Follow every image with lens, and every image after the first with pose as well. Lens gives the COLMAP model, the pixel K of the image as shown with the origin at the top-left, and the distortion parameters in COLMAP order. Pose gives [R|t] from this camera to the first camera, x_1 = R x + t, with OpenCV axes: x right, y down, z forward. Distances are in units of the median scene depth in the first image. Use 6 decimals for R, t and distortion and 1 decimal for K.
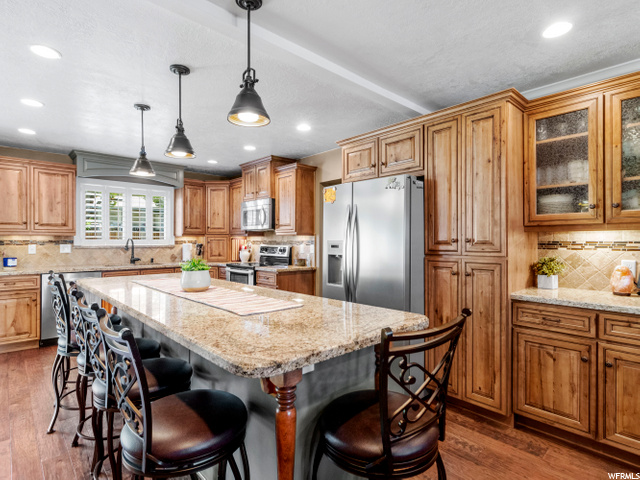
lens RADIAL K [[344.2, 0, 320.0], [0, 344.2, 240.0], [0, 0, 1]] dist [-0.001945, -0.000185]
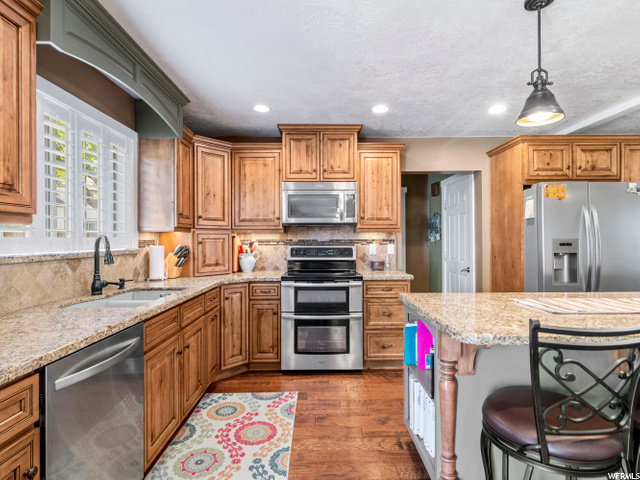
lens RADIAL K [[344.2, 0, 320.0], [0, 344.2, 240.0], [0, 0, 1]] dist [-0.001945, -0.000185]
pose [[0.672119, -0.003096, 0.740437, -0.711986], [0.002829, 0.999995, 0.001614, 0.001546], [-0.740438, 0.001010, 0.672124, 0.536849]]
